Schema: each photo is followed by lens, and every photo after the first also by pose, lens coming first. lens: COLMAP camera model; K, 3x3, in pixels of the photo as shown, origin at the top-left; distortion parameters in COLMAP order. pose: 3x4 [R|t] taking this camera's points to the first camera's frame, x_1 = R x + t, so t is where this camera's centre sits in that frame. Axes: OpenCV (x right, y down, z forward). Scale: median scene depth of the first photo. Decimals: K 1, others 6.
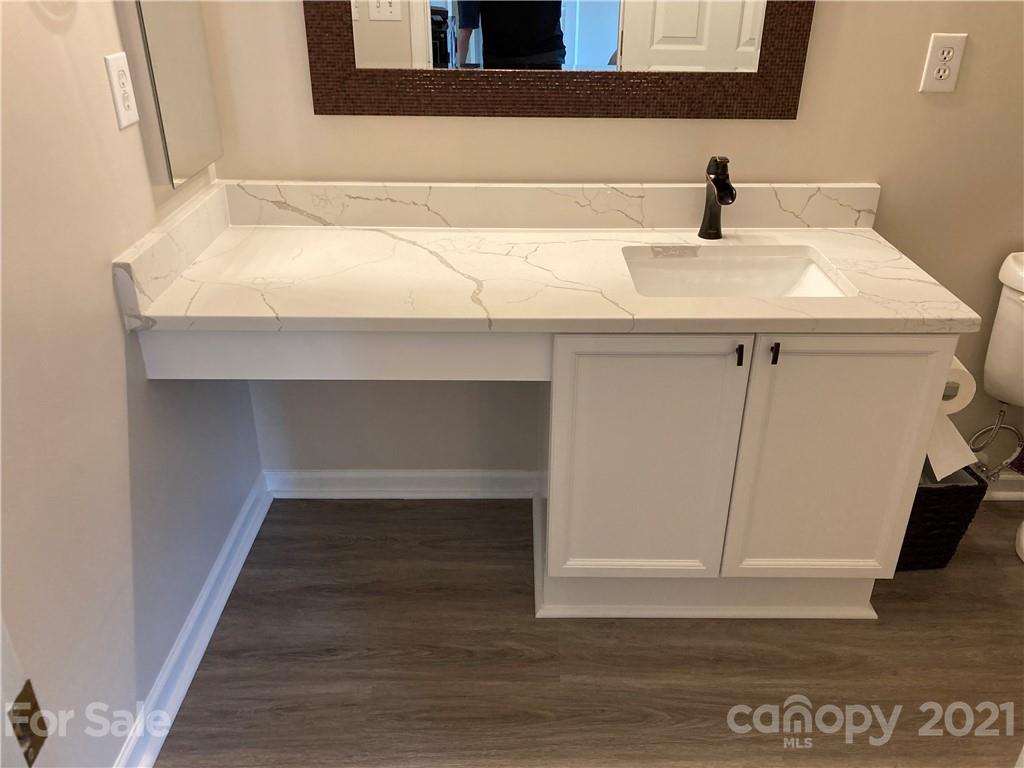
lens RADIAL K [[839.5, 0, 521.4], [0, 839.5, 377.1], [0, 0, 1]] dist [0.043855, -0.038409]
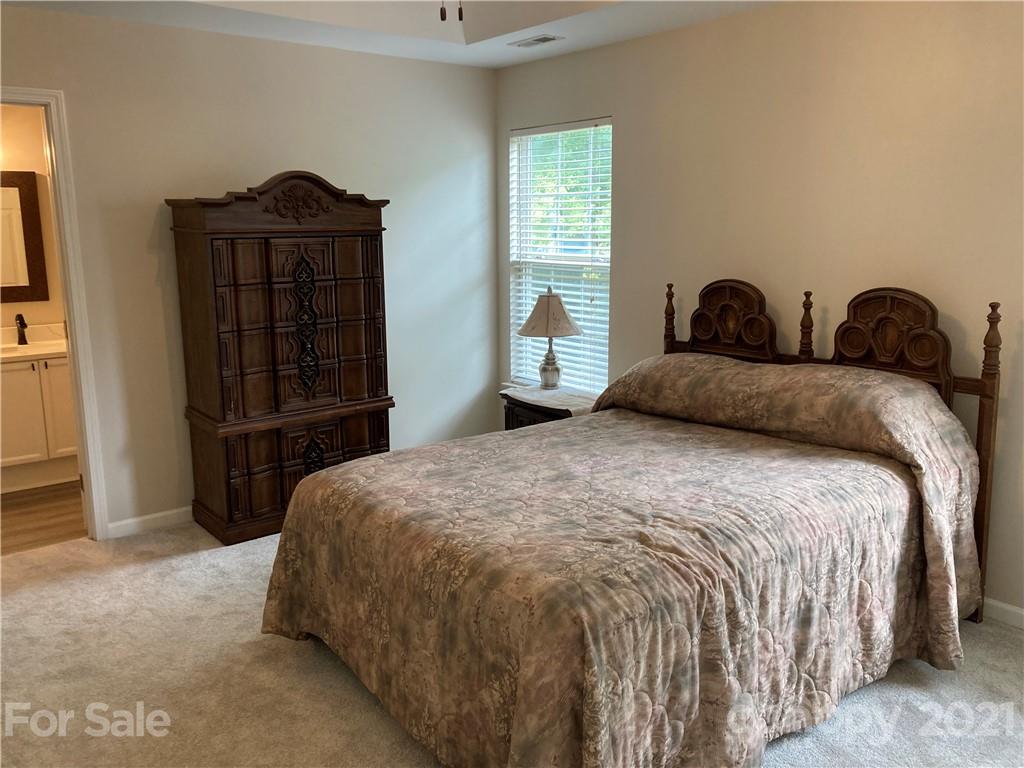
lens RADIAL K [[839.5, 0, 515.3], [0, 839.5, 386.4], [0, 0, 1]] dist [0.043855, -0.038409]
pose [[0.778676, -0.129578, 0.613900, -0.222960], [0.296839, 0.938095, -0.178506, 0.900111], [-0.552766, 0.321228, 0.768935, -1.868889]]
